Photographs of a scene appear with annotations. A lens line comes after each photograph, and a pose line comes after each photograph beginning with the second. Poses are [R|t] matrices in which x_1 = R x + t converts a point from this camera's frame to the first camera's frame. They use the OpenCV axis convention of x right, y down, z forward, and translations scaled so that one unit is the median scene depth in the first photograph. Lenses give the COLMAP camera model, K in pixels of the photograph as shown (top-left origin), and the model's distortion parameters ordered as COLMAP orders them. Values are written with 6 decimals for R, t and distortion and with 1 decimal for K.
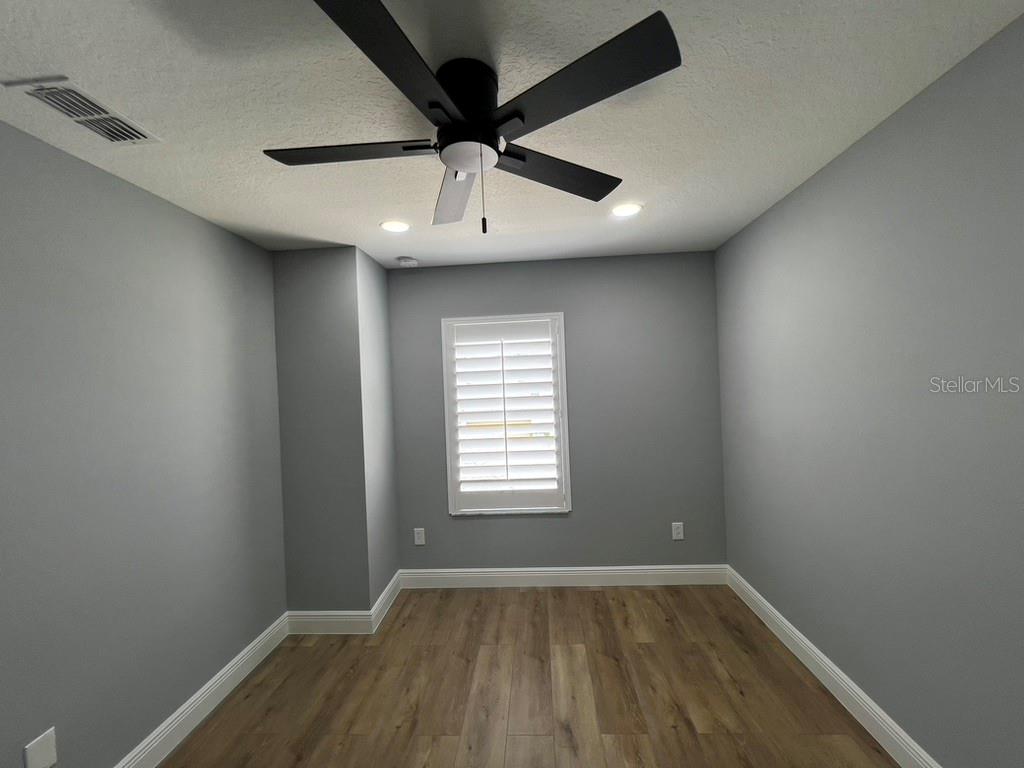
lens RADIAL K [[411.7, 0, 513.0], [0, 411.7, 388.4], [0, 0, 1]] dist [0.000455, -0.000151]
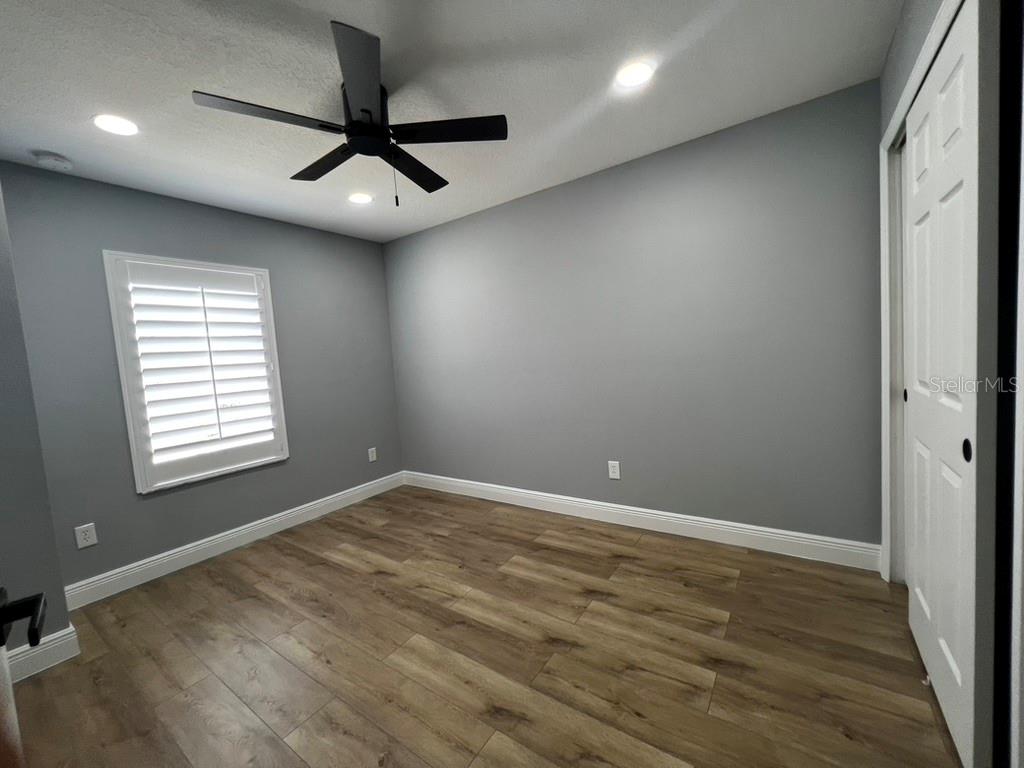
lens RADIAL K [[411.7, 0, 513.0], [0, 411.7, 388.4], [0, 0, 1]] dist [0.000455, -0.000151]
pose [[0.525189, -0.064588, 0.848531, -0.486924], [0.057615, 0.997526, 0.040269, 0.116886], [-0.849033, 0.027739, 0.527611, -0.076910]]
